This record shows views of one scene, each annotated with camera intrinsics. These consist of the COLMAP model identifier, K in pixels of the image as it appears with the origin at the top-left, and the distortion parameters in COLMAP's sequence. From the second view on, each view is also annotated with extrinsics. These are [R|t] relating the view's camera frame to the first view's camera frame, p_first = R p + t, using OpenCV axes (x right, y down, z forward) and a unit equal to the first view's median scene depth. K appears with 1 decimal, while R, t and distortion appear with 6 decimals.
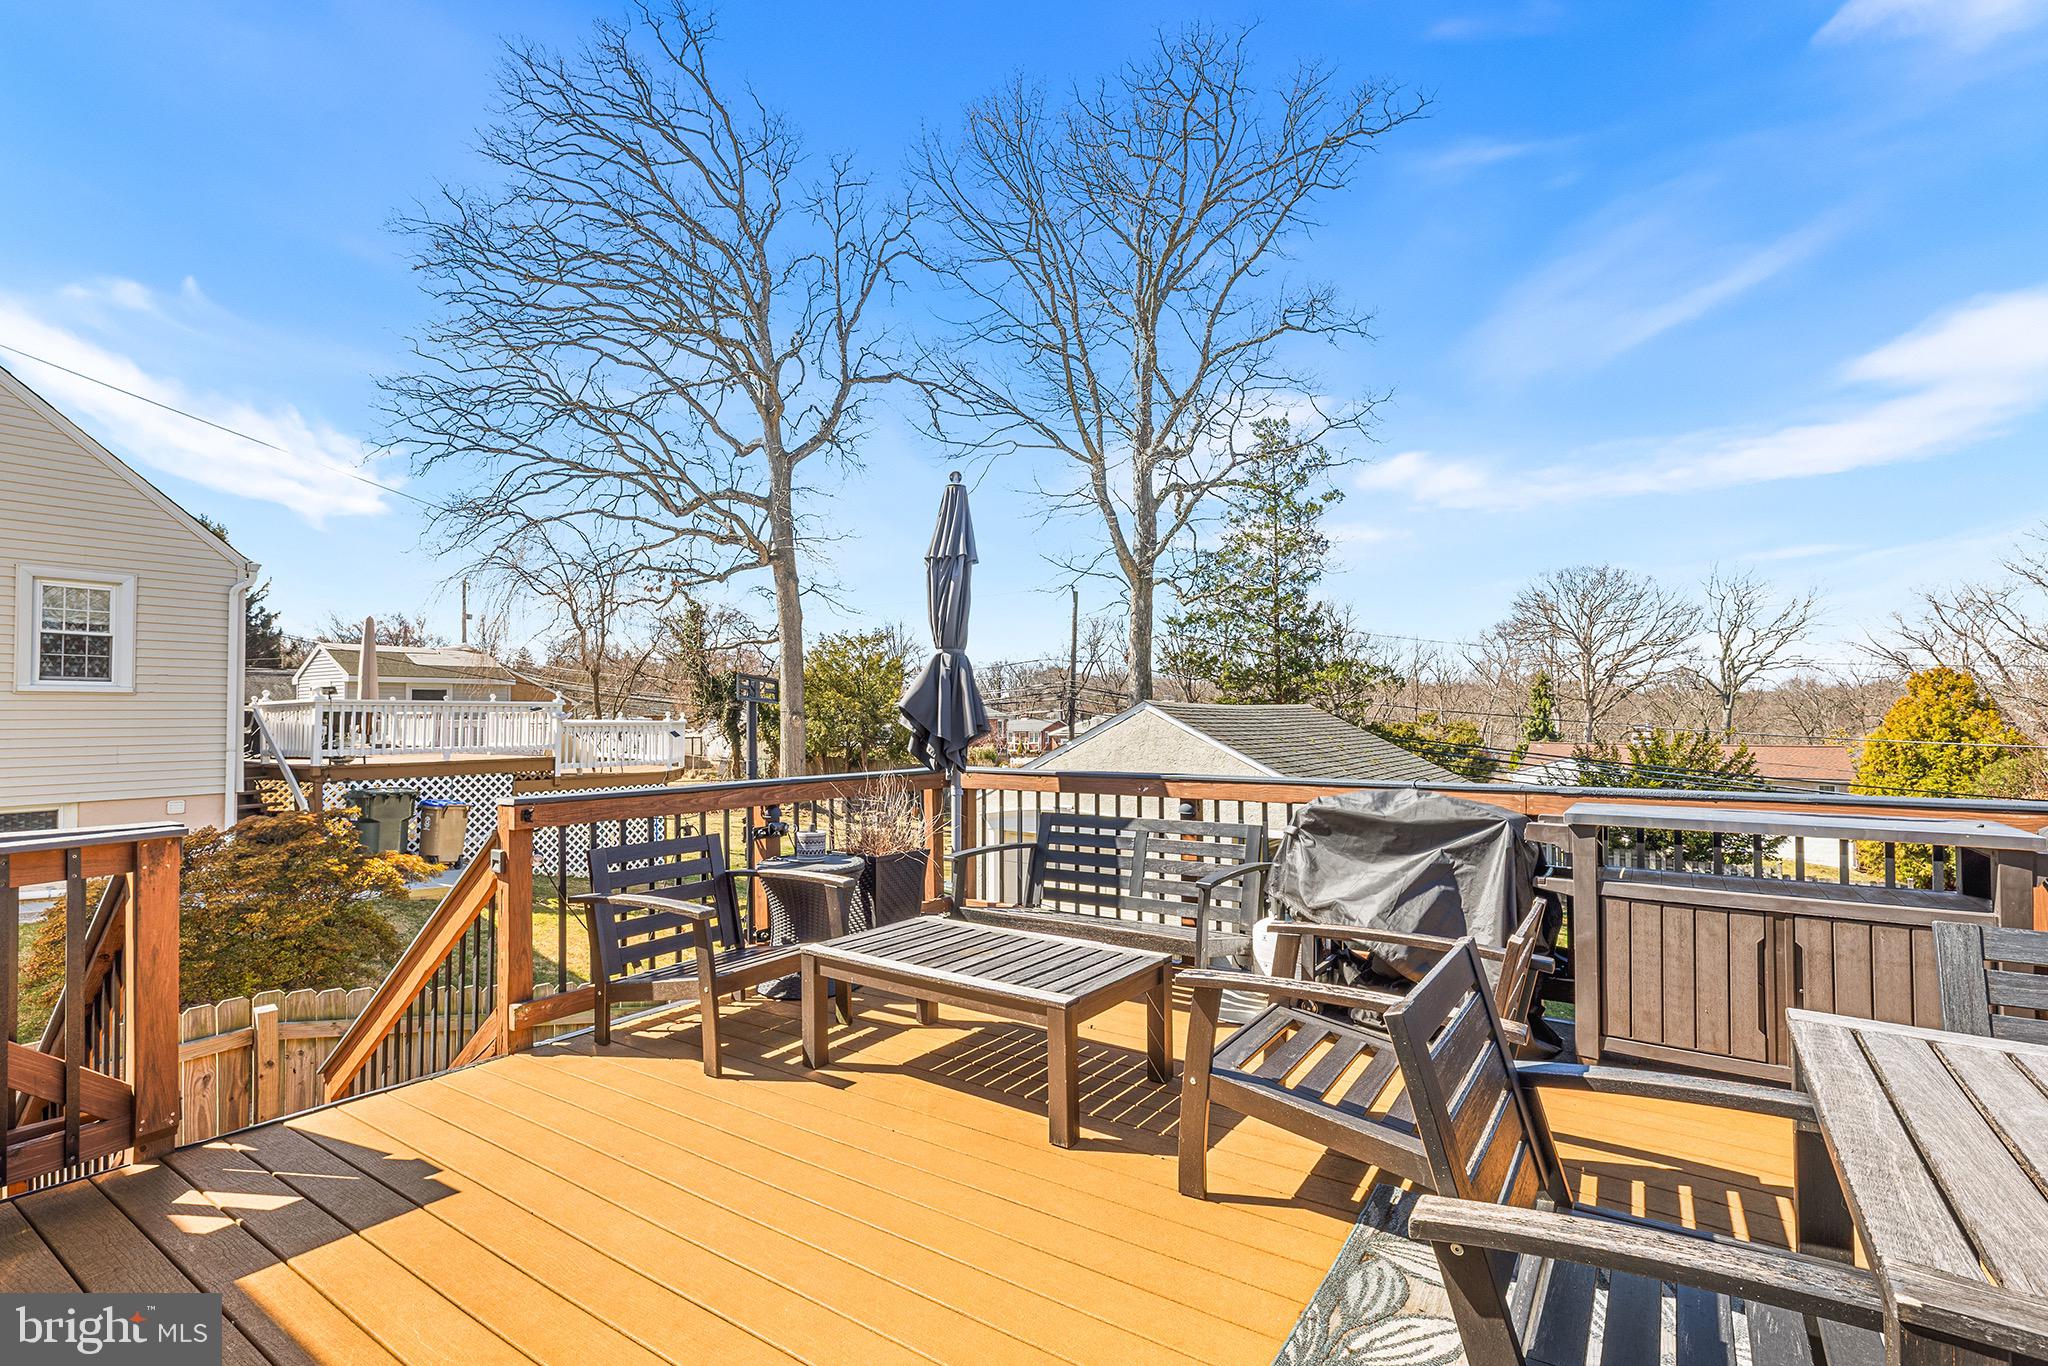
lens RADIAL K [[929.9, 0, 1023.1], [0, 929.9, 709.8], [0, 0, 1]] dist [0.002564, -0.000097]
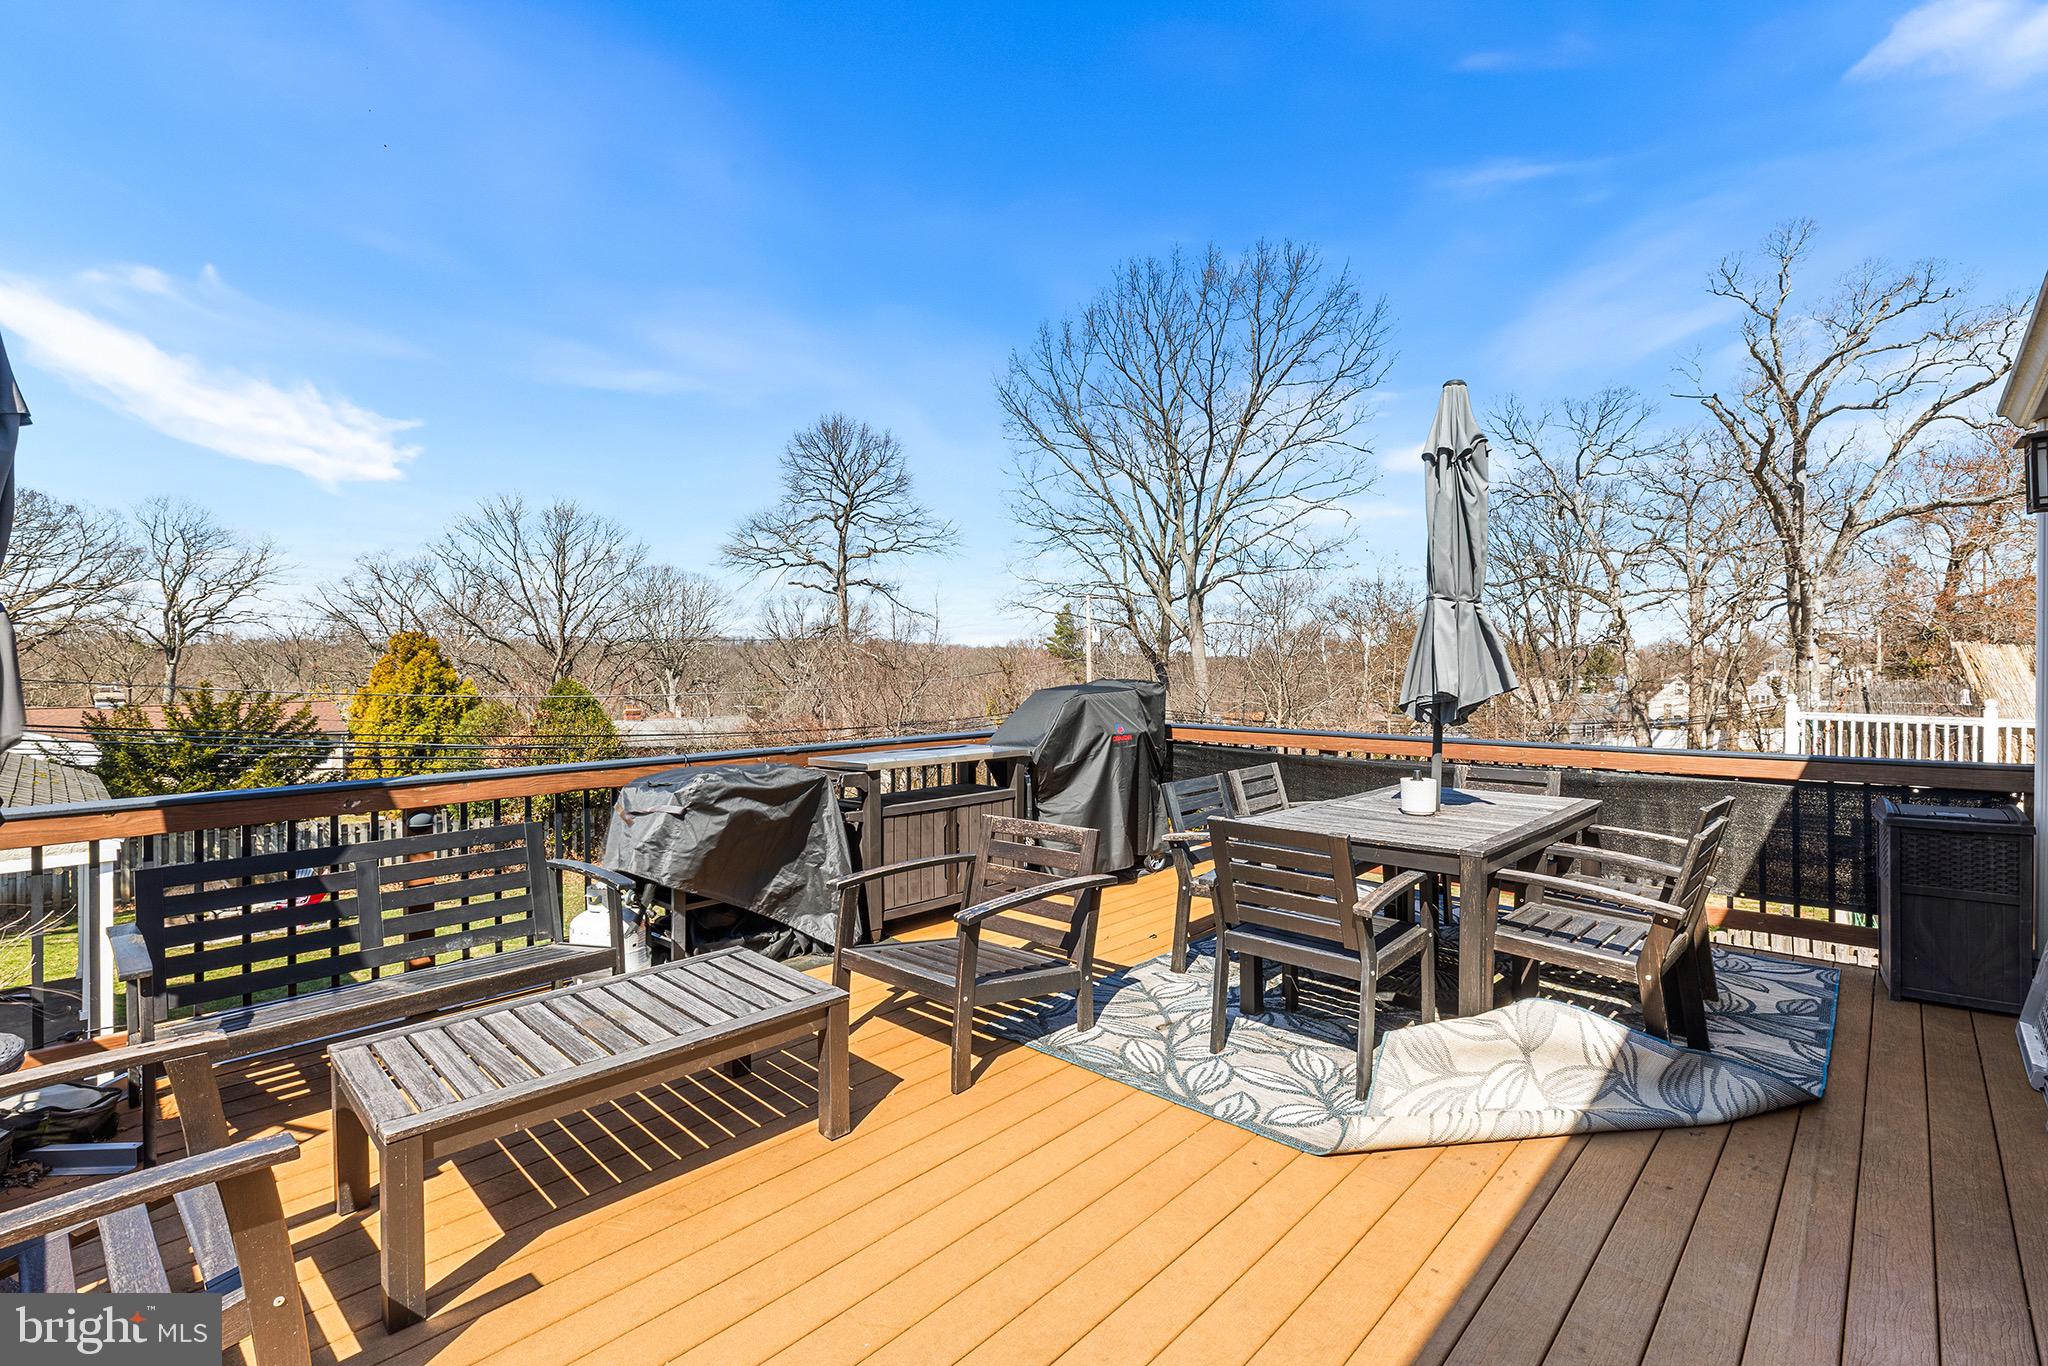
lens RADIAL K [[929.9, 0, 1034.4], [0, 929.9, 648.0], [0, 0, 1]] dist [0.002564, -0.000097]
pose [[0.142770, 0.019206, 0.989569, -0.089550], [-0.002831, 0.999816, -0.018997, -0.004330], [-0.989752, -0.000089, 0.142798, 0.060876]]
